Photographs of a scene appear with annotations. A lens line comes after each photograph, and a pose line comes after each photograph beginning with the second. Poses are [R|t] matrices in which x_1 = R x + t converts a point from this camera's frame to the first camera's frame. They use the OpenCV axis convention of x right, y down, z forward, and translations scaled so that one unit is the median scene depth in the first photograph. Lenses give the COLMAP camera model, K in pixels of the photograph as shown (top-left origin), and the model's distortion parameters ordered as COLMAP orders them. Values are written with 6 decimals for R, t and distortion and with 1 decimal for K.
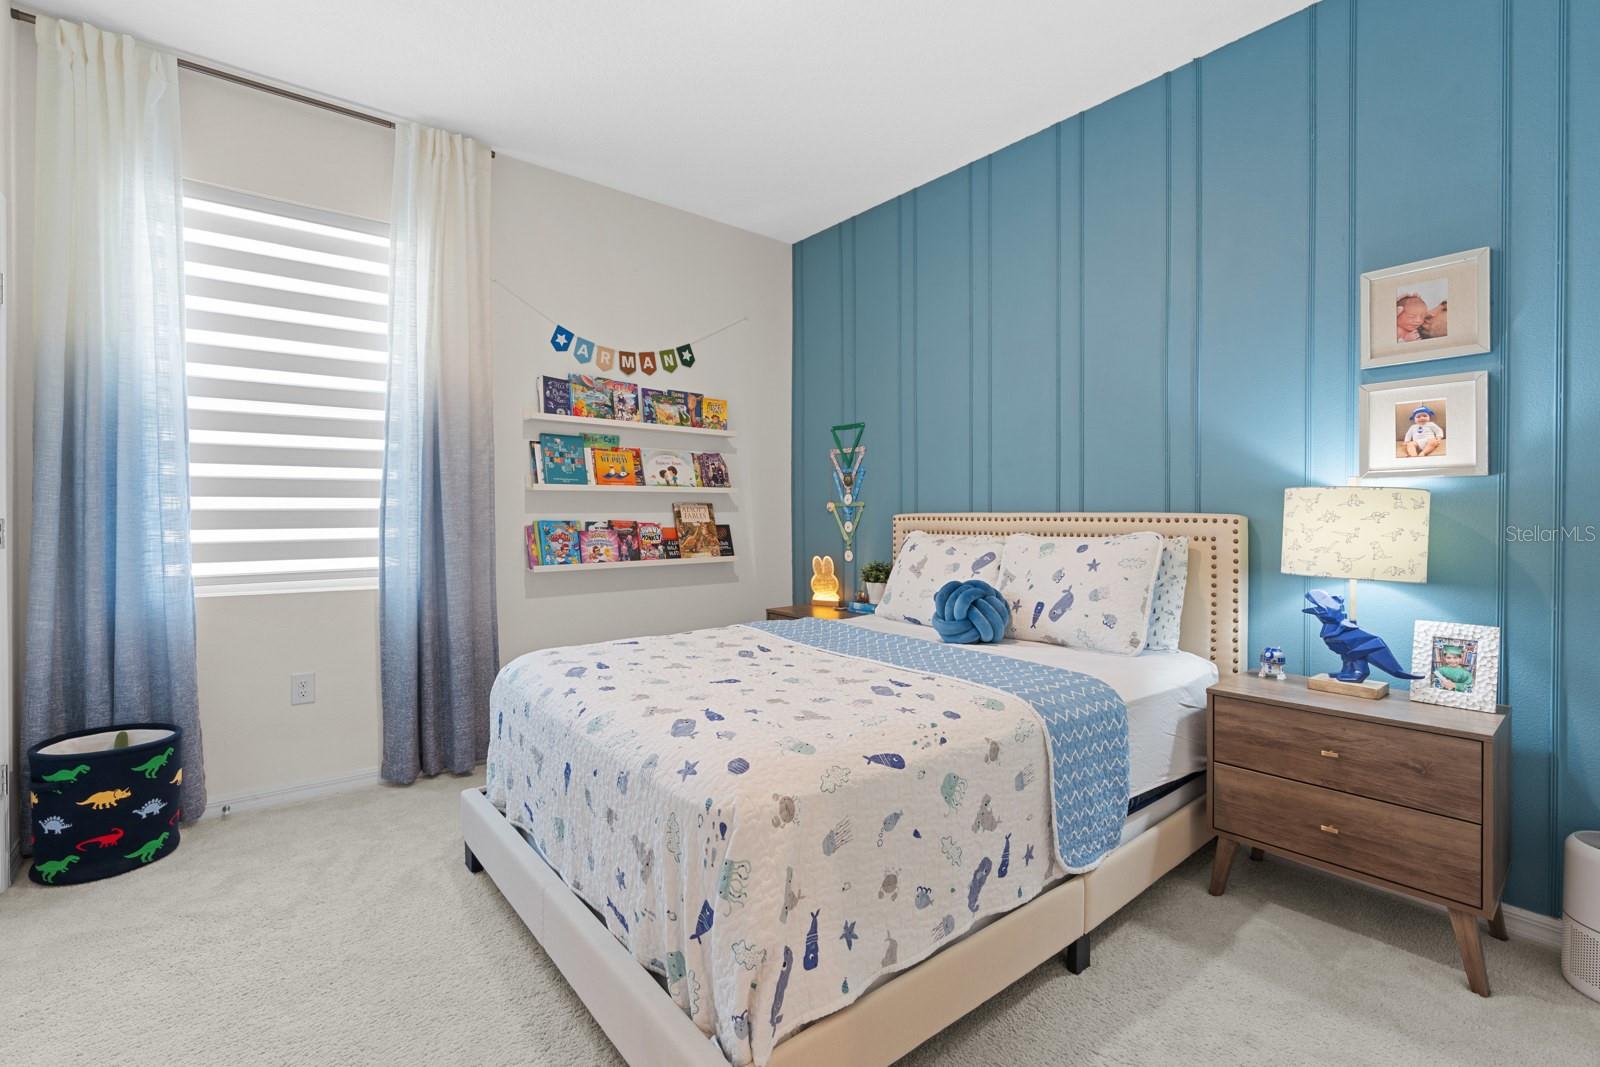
lens RADIAL K [[723.0, 0, 803.9], [0, 723.0, 519.5], [0, 0, 1]] dist [-0.002504, 0.001875]
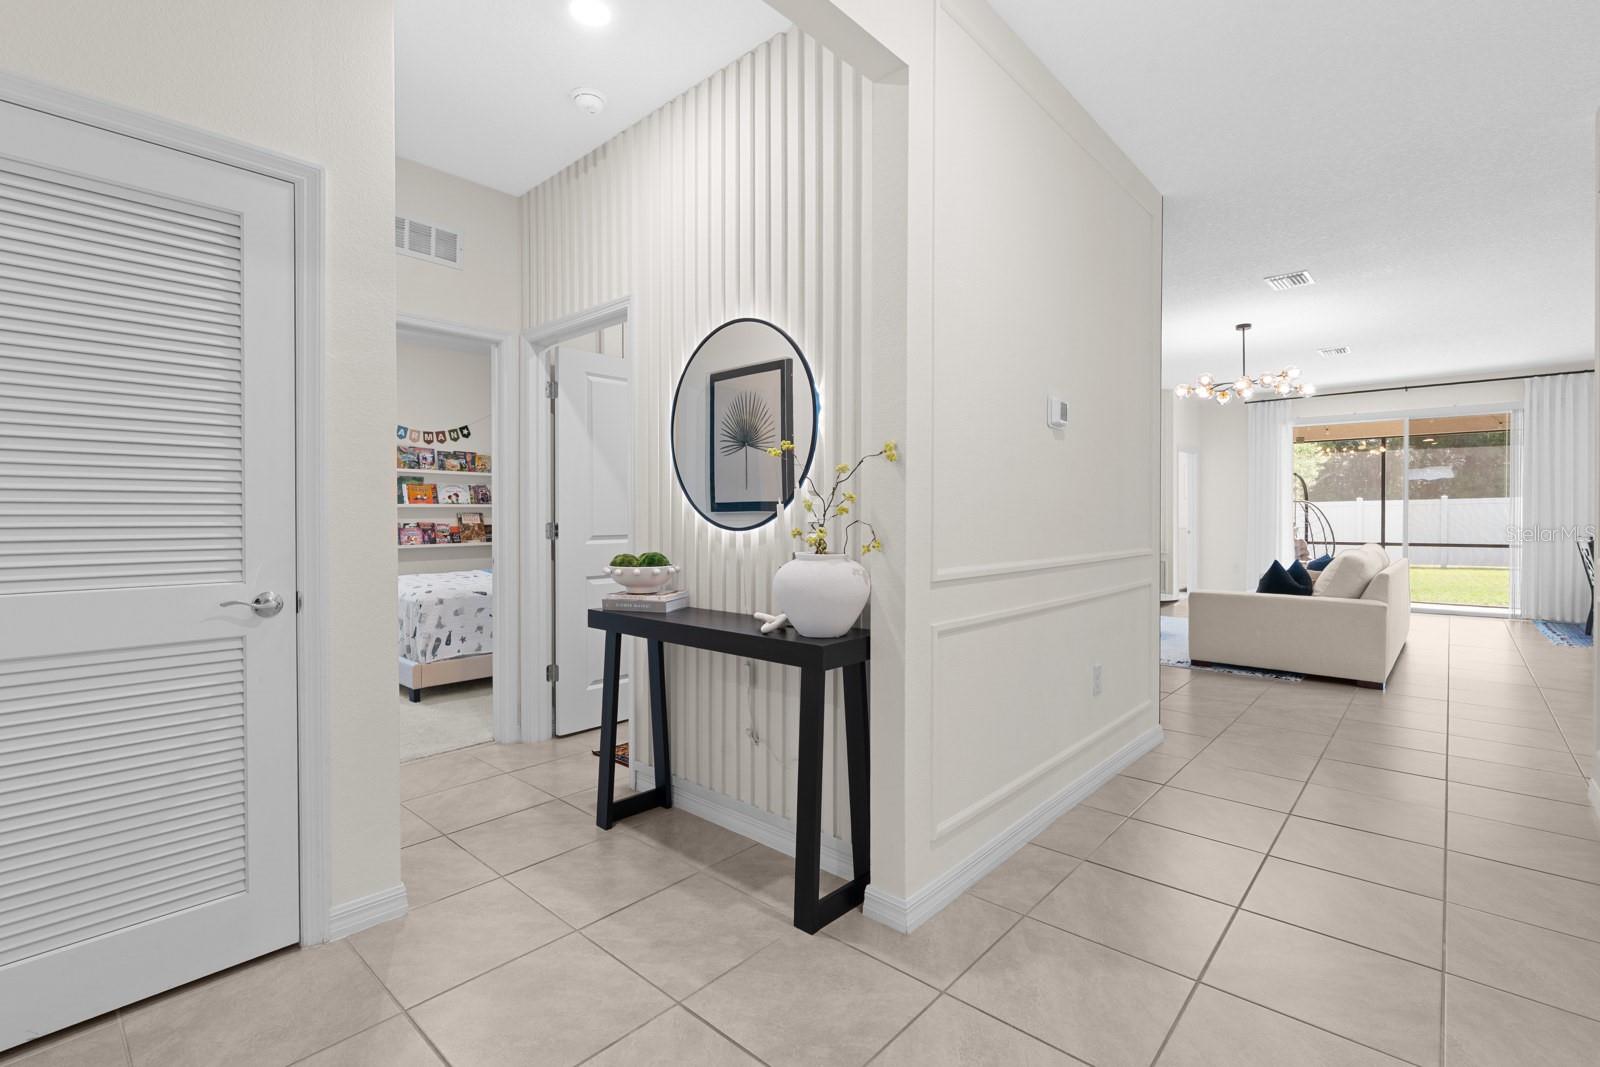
lens RADIAL K [[723.0, 0, 811.8], [0, 723.0, 524.2], [0, 0, 1]] dist [-0.002504, 0.001875]
pose [[0.986763, -0.006458, 0.162040, 0.418861], [0.006575, 0.999978, -0.000186, 0.012056], [-0.162035, 0.001249, 0.986784, -0.974606]]
